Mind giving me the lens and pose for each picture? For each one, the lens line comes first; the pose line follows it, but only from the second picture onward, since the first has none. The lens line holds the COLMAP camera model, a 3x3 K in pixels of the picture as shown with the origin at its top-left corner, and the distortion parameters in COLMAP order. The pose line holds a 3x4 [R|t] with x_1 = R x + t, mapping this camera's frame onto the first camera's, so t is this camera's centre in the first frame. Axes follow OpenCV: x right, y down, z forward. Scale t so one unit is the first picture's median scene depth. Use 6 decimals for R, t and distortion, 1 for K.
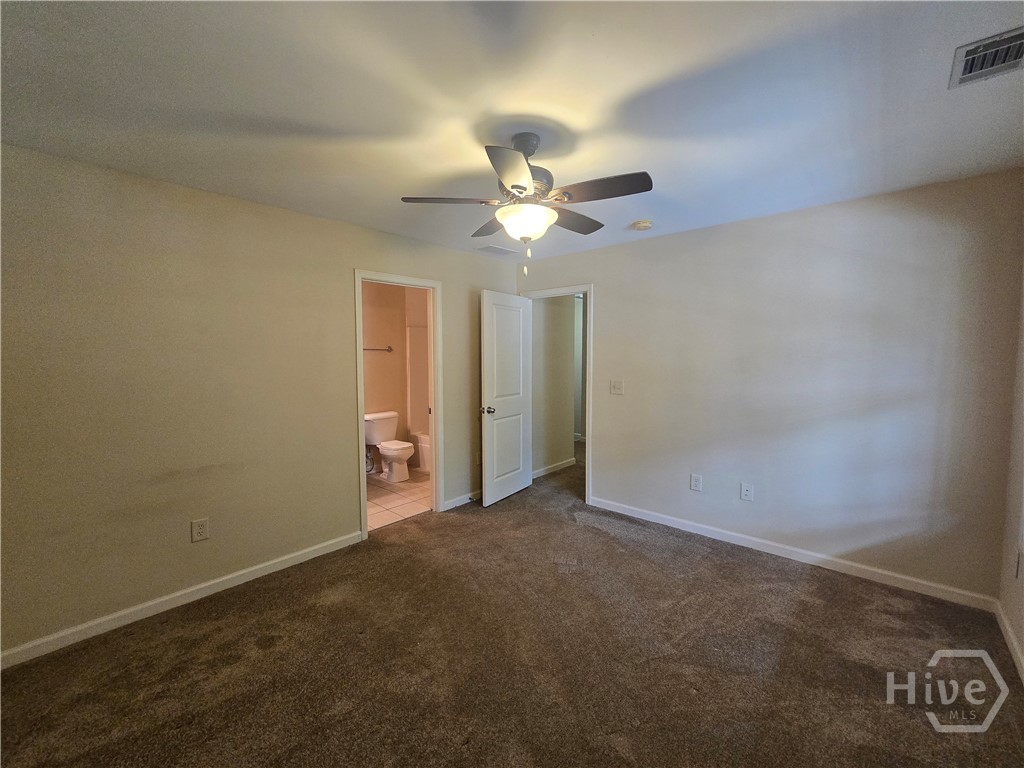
lens RADIAL K [[419.5, 0, 507.9], [0, 419.5, 380.5], [0, 0, 1]] dist [0.002247, 0.000485]
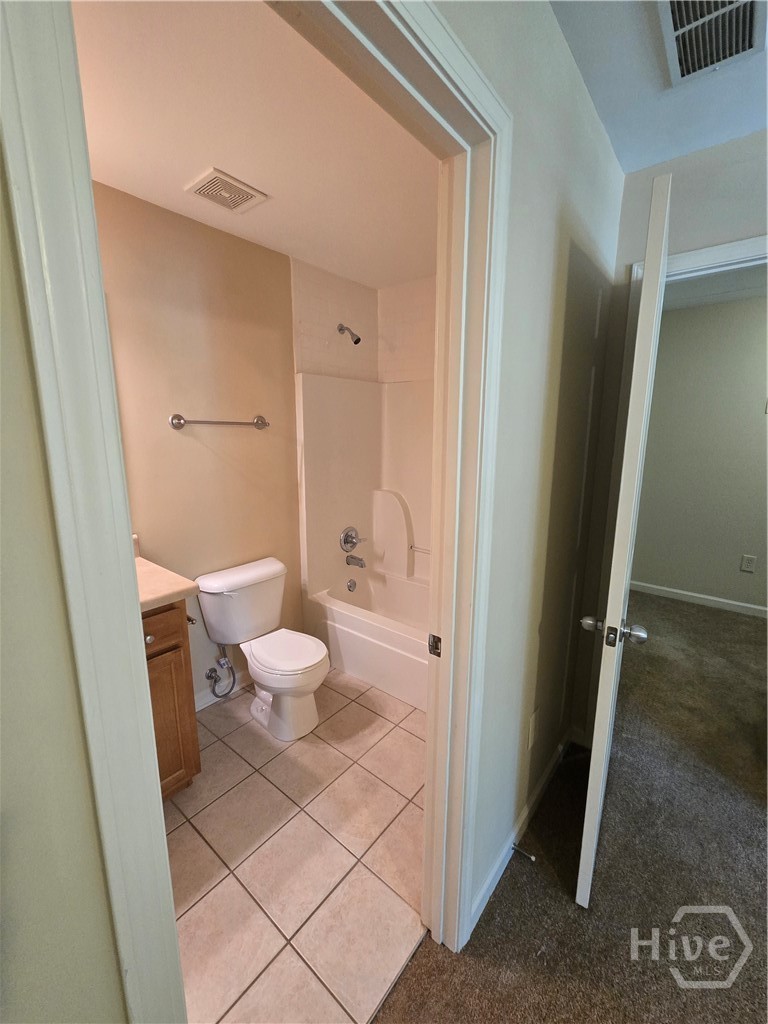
lens RADIAL K [[419.5, 0, 384.0], [0, 419.5, 512.0], [0, 0, 1]] dist [0.002247, 0.000485]
pose [[0.999128, -0.003687, 0.041578, -0.194305], [-0.001596, 0.991988, 0.126324, -0.042381], [-0.041711, -0.126280, 0.991117, 0.620187]]
